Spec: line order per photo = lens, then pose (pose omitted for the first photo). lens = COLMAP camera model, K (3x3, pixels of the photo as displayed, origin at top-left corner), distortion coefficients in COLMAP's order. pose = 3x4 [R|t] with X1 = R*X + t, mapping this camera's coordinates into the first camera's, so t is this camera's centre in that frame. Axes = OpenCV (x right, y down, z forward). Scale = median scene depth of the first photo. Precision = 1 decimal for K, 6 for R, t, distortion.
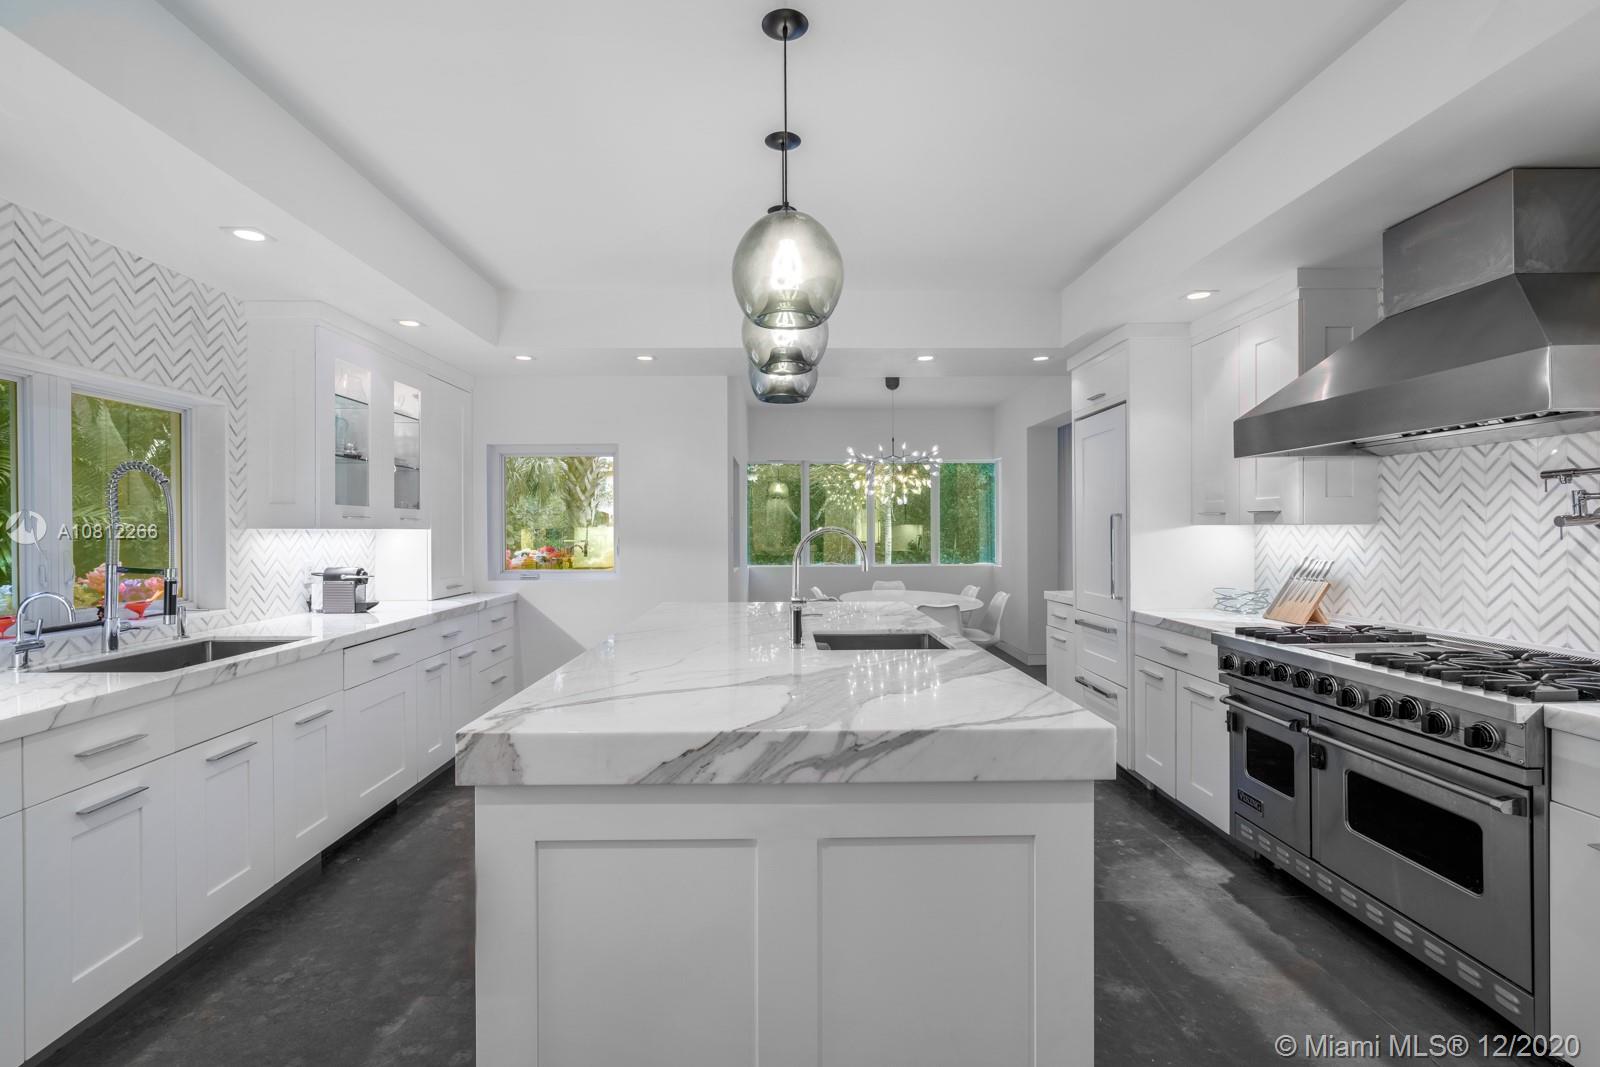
lens RADIAL K [[722.8, 0, 800.0], [0, 722.8, 533.5], [0, 0, 1]] dist [0.001052, 0.000080]
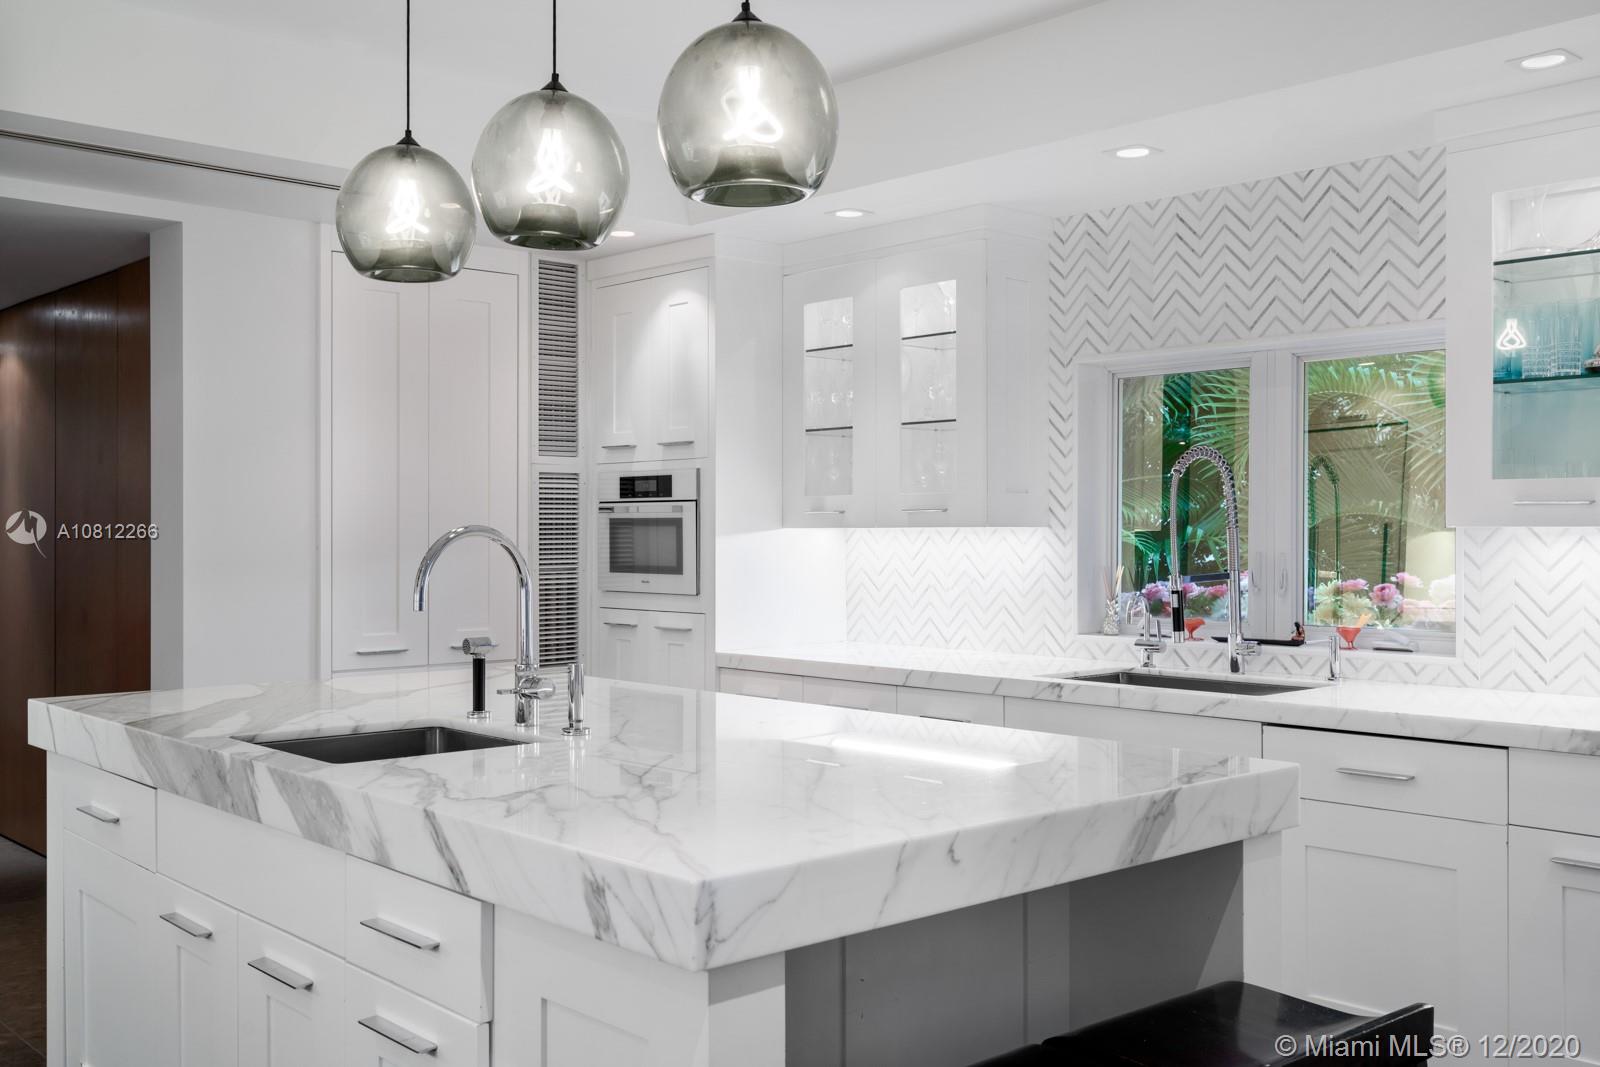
lens RADIAL K [[1591.6, 0, 800.0], [0, 1591.6, 533.5], [0, 0, 1]] dist [0.006425, 0.004249]
pose [[-0.771317, 0.010261, -0.636368, 0.522357], [0.001184, 0.999891, 0.014688, -0.022370], [0.636450, 0.010575, -0.771245, 1.776557]]
